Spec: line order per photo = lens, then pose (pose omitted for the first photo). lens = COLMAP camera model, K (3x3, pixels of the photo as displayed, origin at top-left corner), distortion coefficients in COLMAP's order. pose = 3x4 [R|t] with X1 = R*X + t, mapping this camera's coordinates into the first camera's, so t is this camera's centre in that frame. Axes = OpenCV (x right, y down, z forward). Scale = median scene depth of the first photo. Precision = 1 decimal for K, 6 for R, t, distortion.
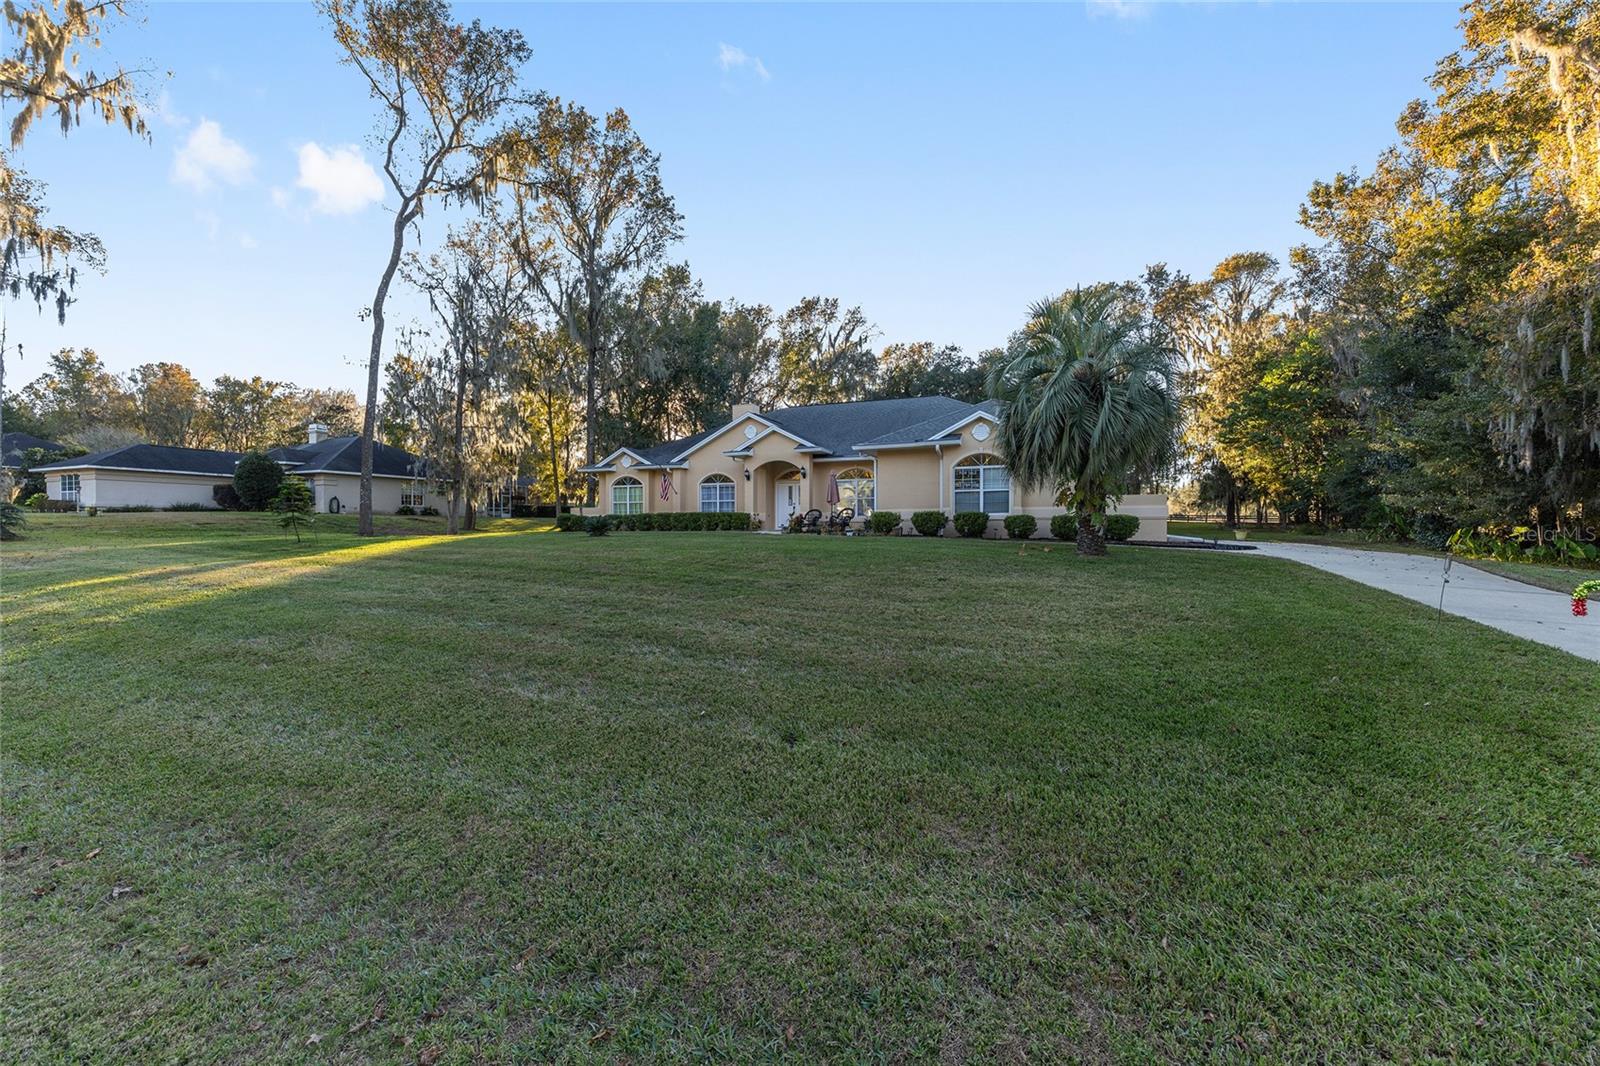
lens RADIAL K [[646.9, 0, 801.1], [0, 646.9, 530.9], [0, 0, 1]] dist [0.002867, -0.000291]
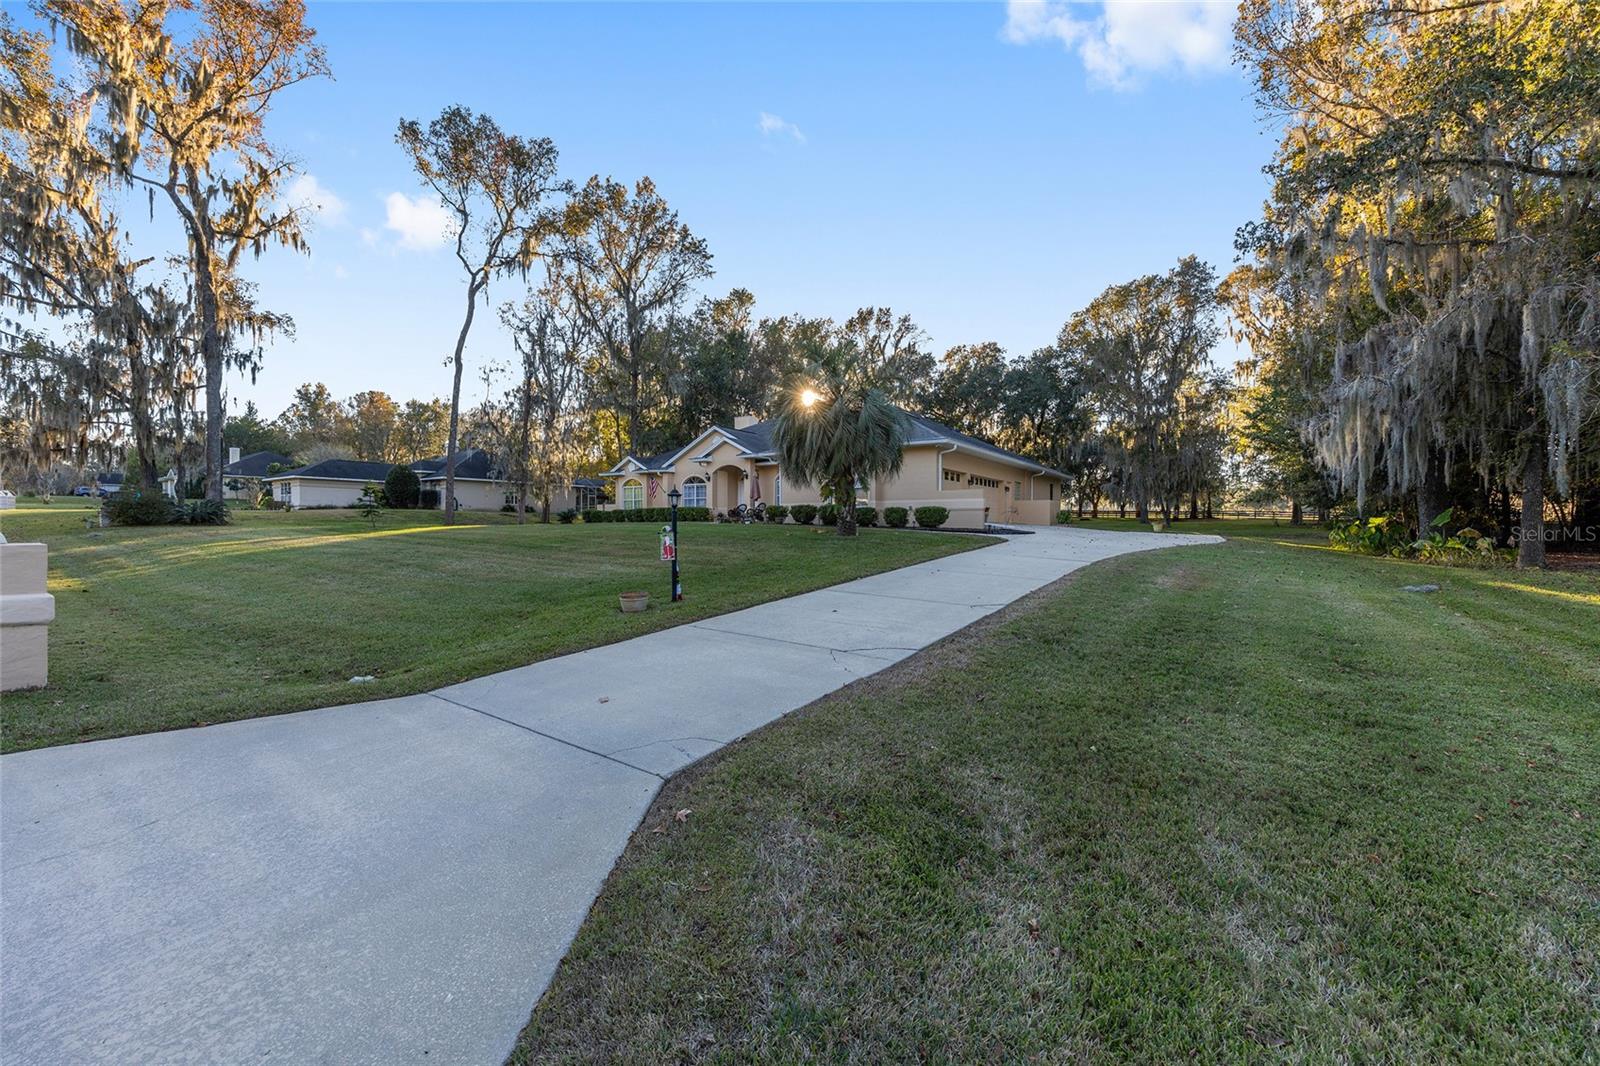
lens RADIAL K [[646.9, 0, 798.8], [0, 646.9, 531.9], [0, 0, 1]] dist [0.002867, -0.000291]
pose [[0.977676, 0.004094, -0.210079, 0.310039], [-0.003569, 0.999989, 0.002879, 0.013131], [0.210088, -0.002065, 0.977680, -0.157828]]
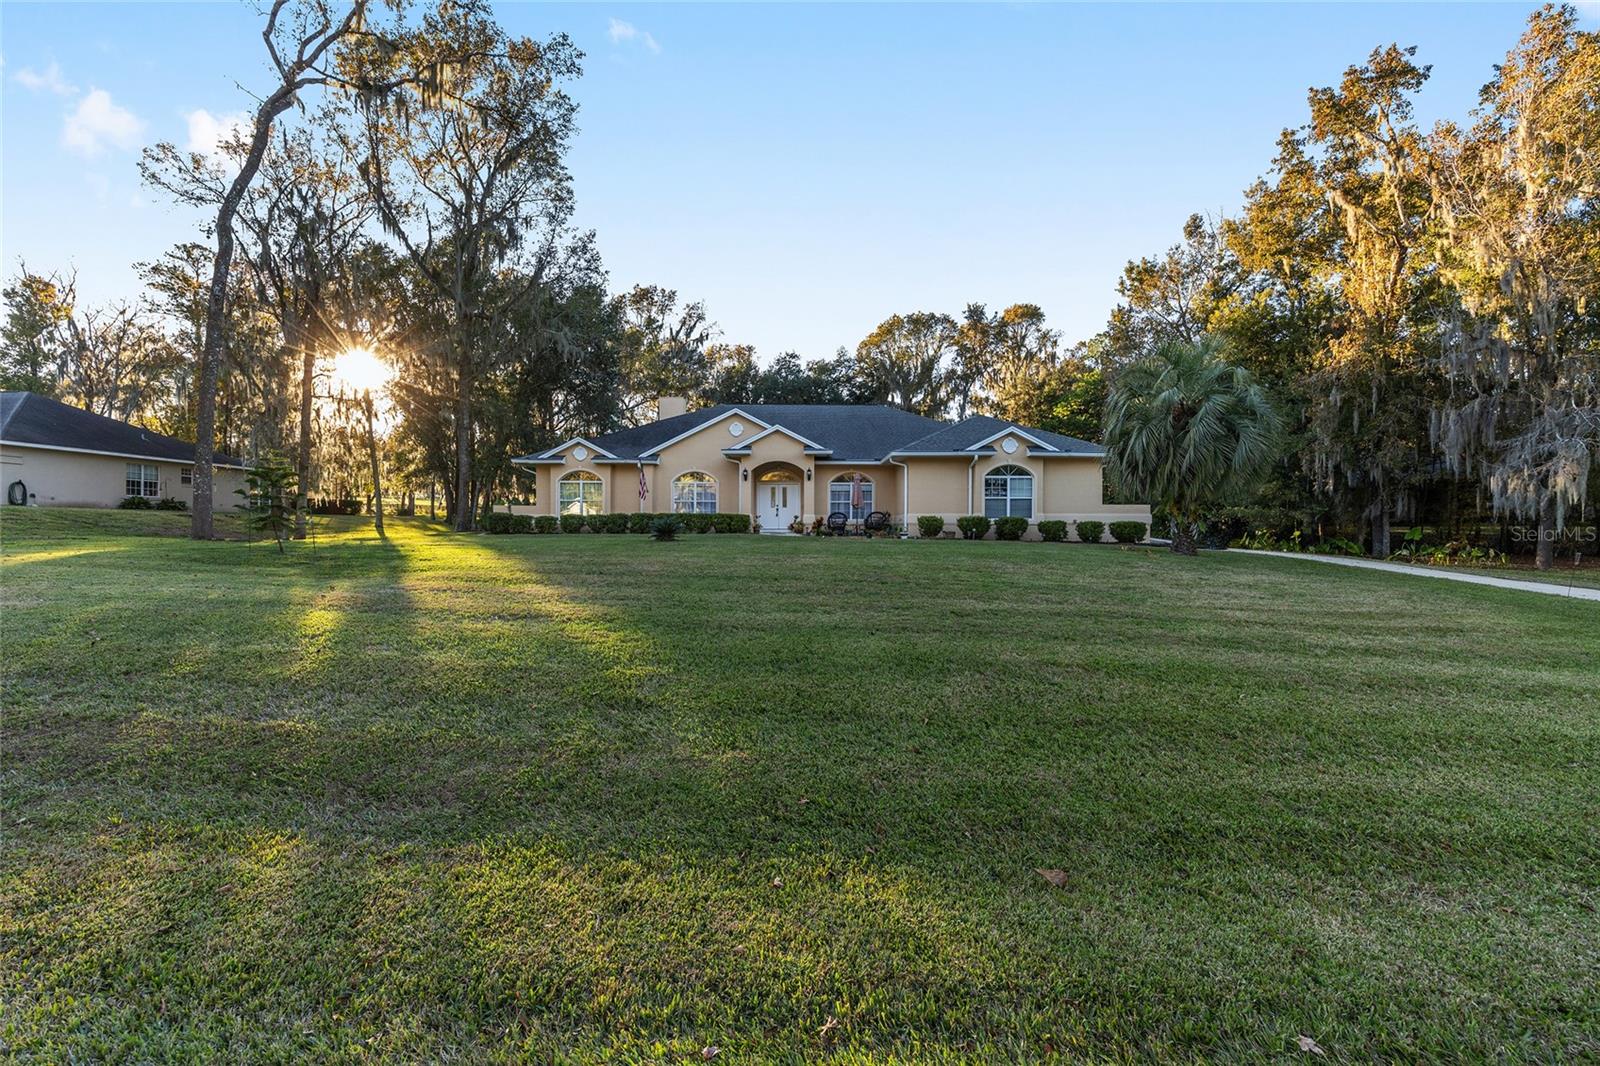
lens RADIAL K [[646.9, 0, 805.5], [0, 646.9, 530.7], [0, 0, 1]] dist [0.002867, -0.000291]
pose [[0.919337, 0.001945, 0.393467, -0.333604], [-0.002122, 0.999998, 0.000016, -0.004103], [-0.393466, -0.000849, 0.919339, 0.081718]]
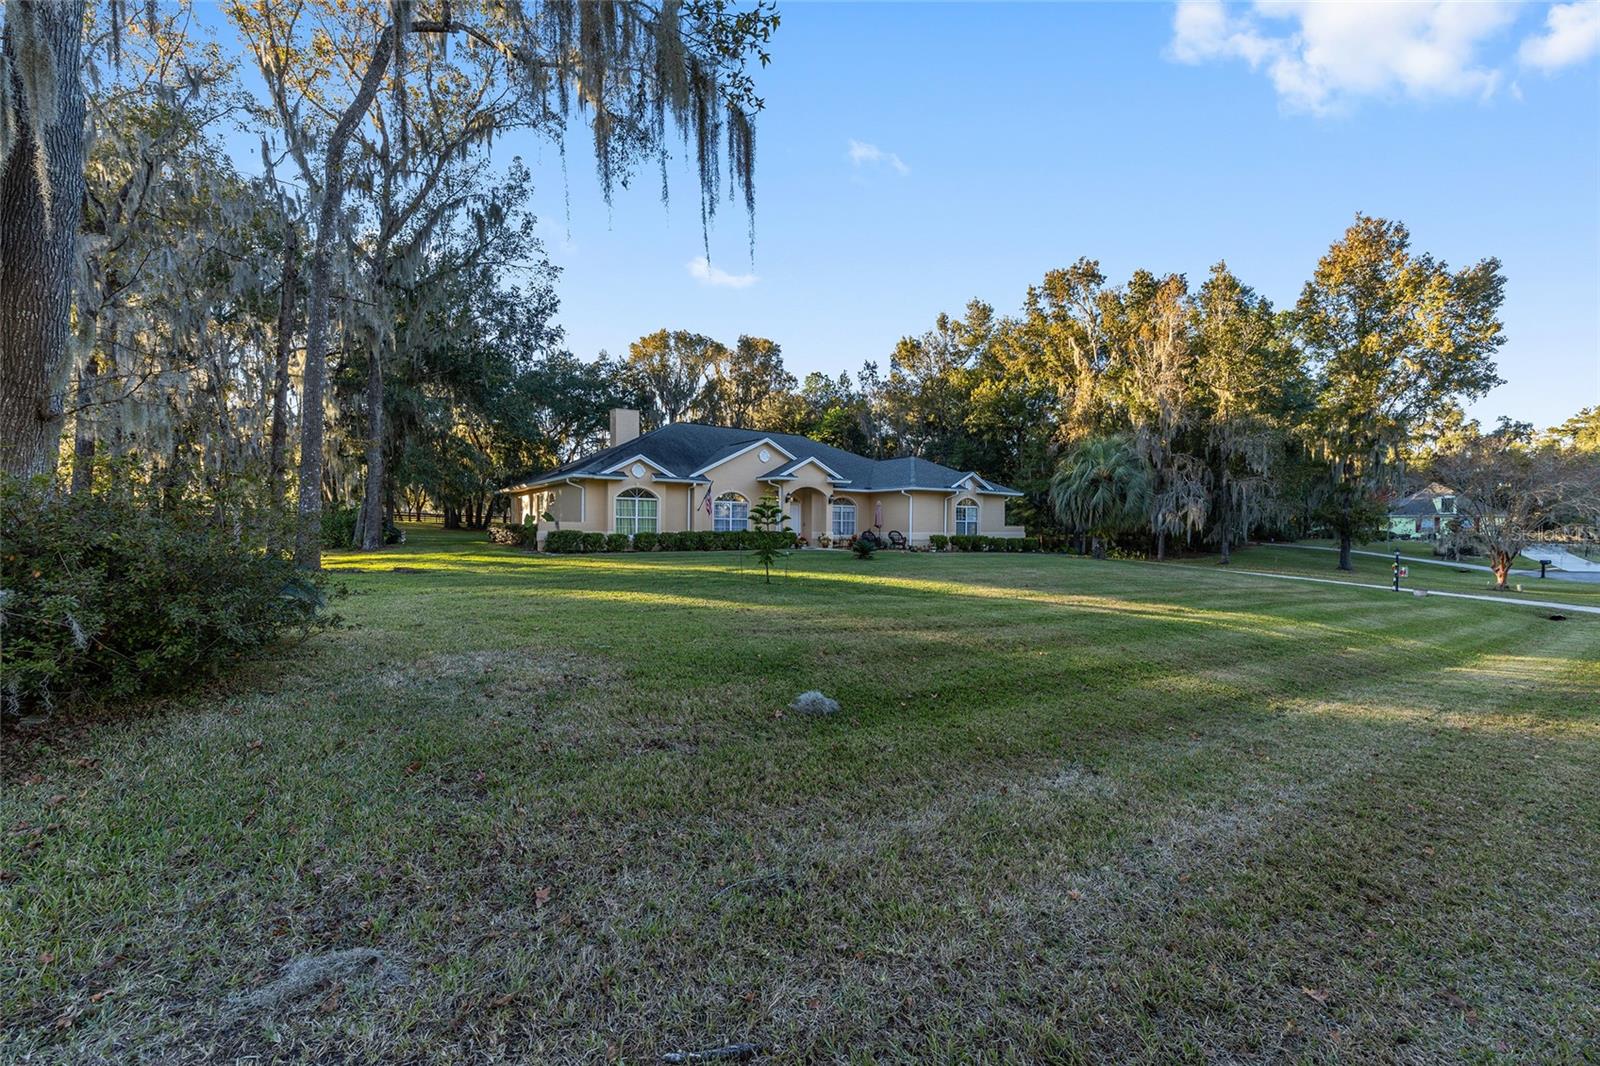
lens RADIAL K [[646.9, 0, 810.6], [0, 646.9, 531.6], [0, 0, 1]] dist [0.002867, -0.000291]
pose [[0.520308, -0.000109, 0.853979, -0.890315], [-0.003328, 0.999992, 0.002155, -0.028102], [-0.853972, -0.003963, 0.520304, 0.350574]]
